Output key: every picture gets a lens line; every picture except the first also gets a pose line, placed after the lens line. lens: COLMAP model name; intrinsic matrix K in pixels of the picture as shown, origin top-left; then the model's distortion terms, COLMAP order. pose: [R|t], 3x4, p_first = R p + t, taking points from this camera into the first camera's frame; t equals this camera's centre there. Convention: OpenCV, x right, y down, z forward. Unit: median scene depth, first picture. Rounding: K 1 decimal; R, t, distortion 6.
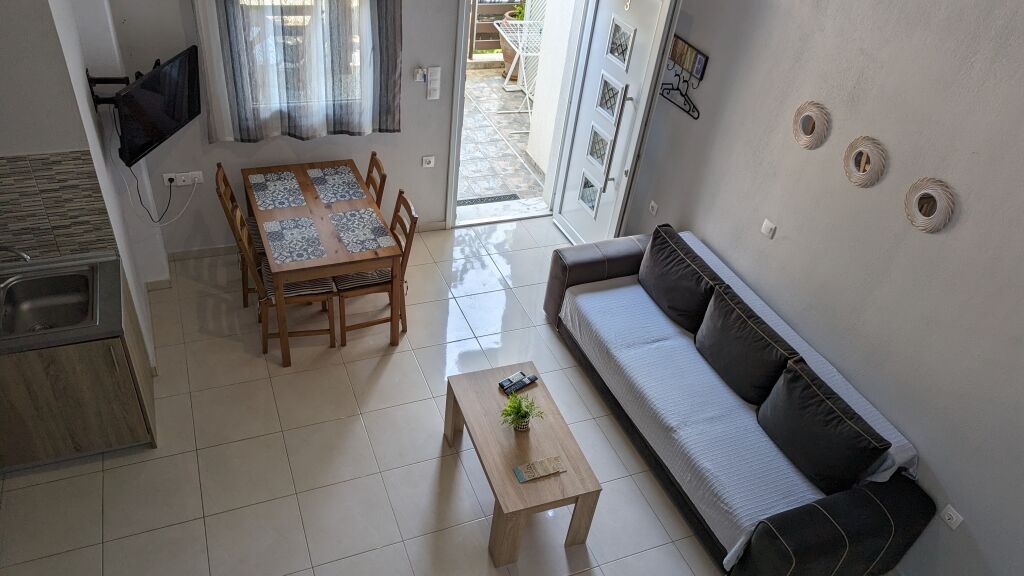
lens RADIAL K [[737.7, 0, 512.6], [0, 737.7, 290.1], [0, 0, 1]] dist [0.007020, 0.000796]
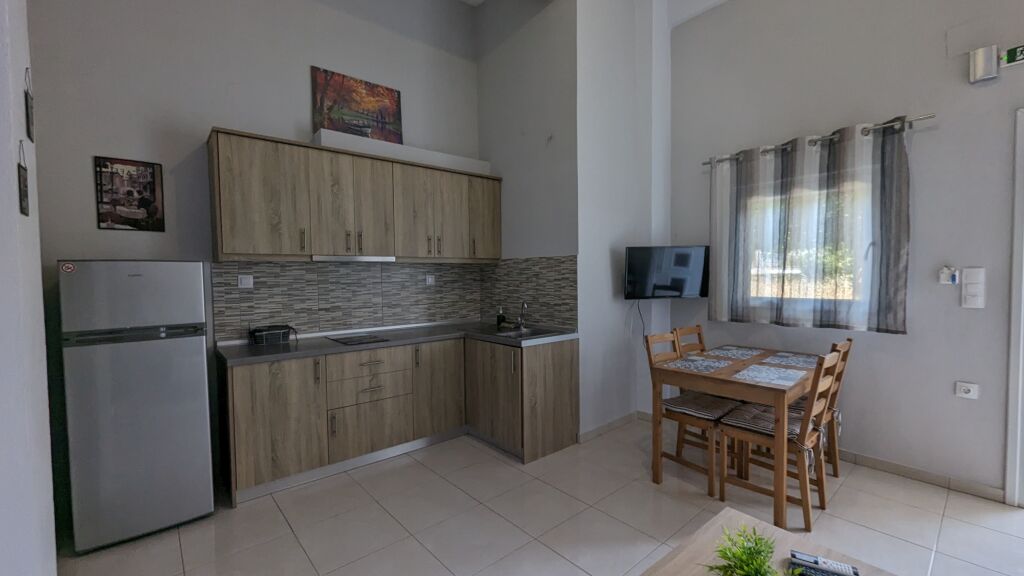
lens RADIAL K [[417.7, 0, 515.3], [0, 417.7, 286.6], [0, 0, 1]] dist [-0.001351, -0.000299]
pose [[0.313633, -0.092950, -0.944984, 0.187083], [-0.546171, 0.796430, -0.259608, 0.132013], [0.776745, 0.597544, 0.199020, 0.528256]]
